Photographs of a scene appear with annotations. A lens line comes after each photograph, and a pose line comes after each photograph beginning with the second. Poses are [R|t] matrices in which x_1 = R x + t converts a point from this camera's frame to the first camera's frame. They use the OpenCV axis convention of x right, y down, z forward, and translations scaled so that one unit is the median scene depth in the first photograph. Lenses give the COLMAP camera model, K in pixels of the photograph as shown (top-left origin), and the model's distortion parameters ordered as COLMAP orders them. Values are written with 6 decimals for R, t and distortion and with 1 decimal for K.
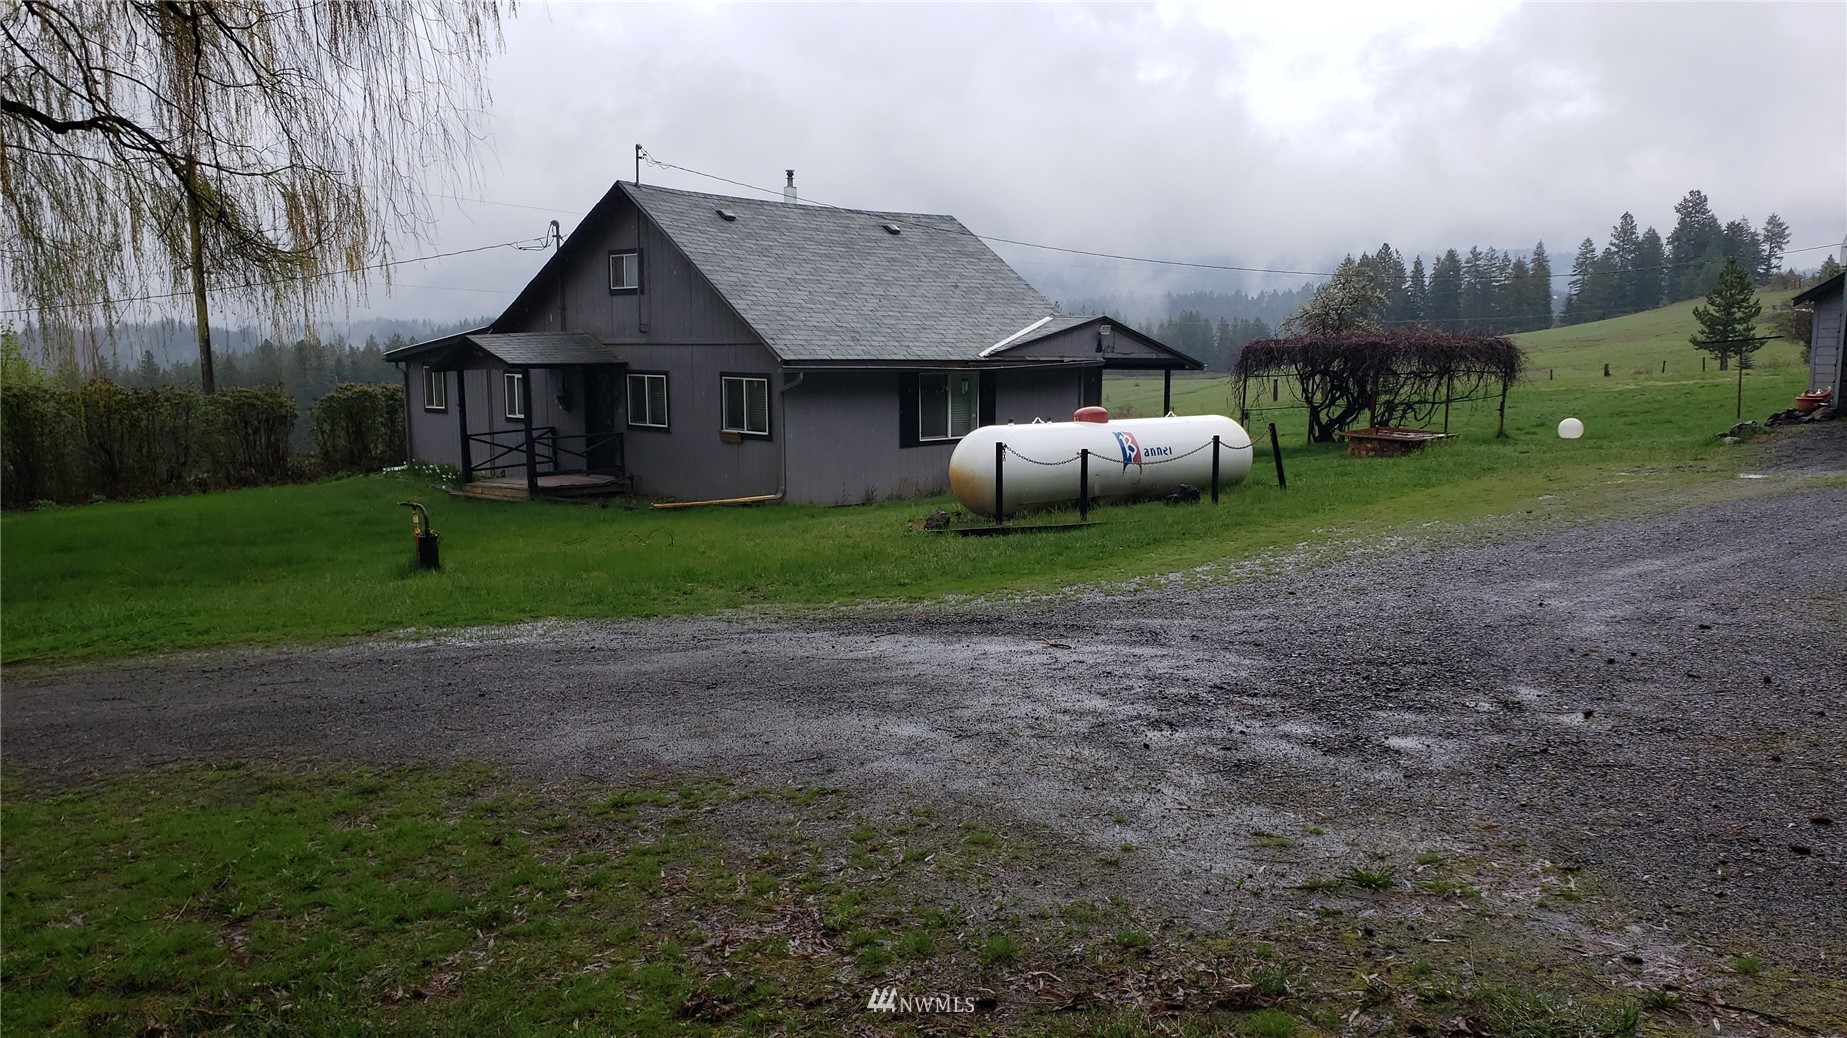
lens RADIAL K [[1385.2, 0, 879.2], [0, 1385.2, 538.3], [0, 0, 1]] dist [0.002624, 0.052767]
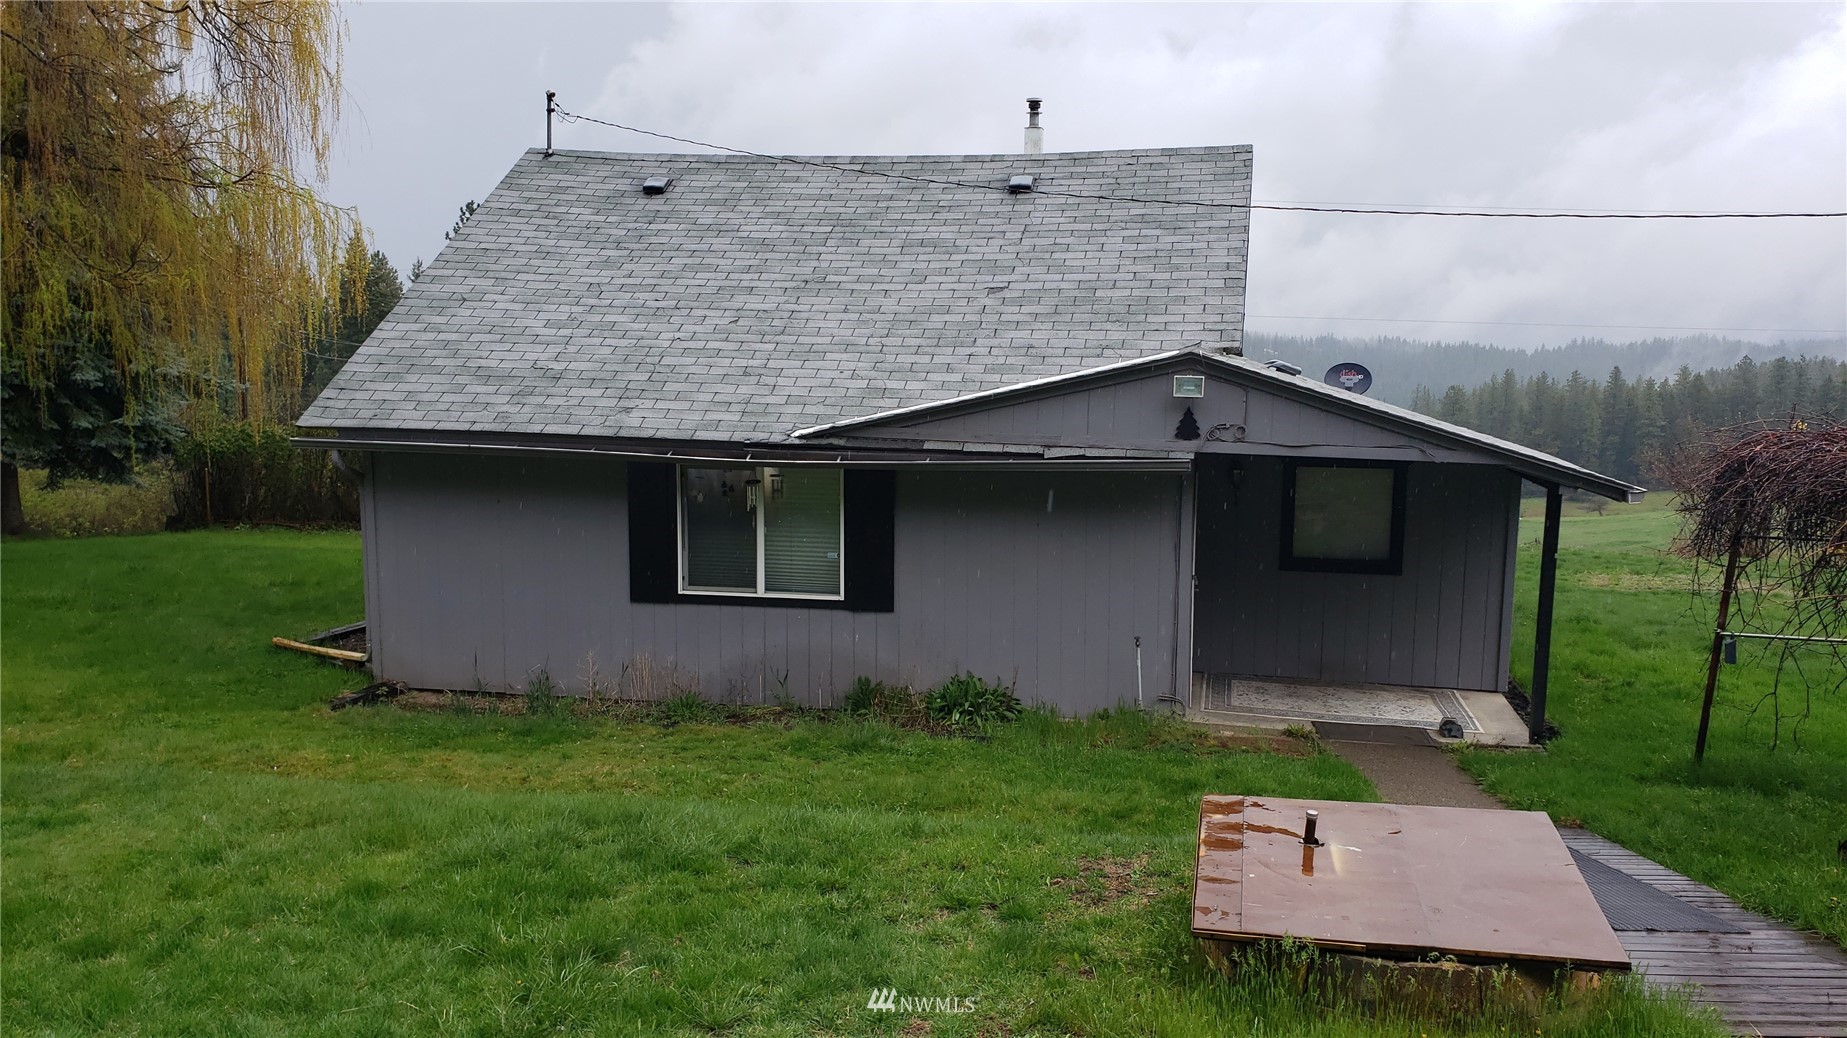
lens RADIAL K [[1364.3, 0, 923.5], [0, 1364.3, 519.0], [0, 0, 1]] dist [0.105505, -0.003179]
pose [[0.551351, 0.105892, -0.827525, 0.487423], [-0.126598, 0.991045, 0.042468, -0.128024], [0.824612, 0.081348, 0.559820, 0.771111]]
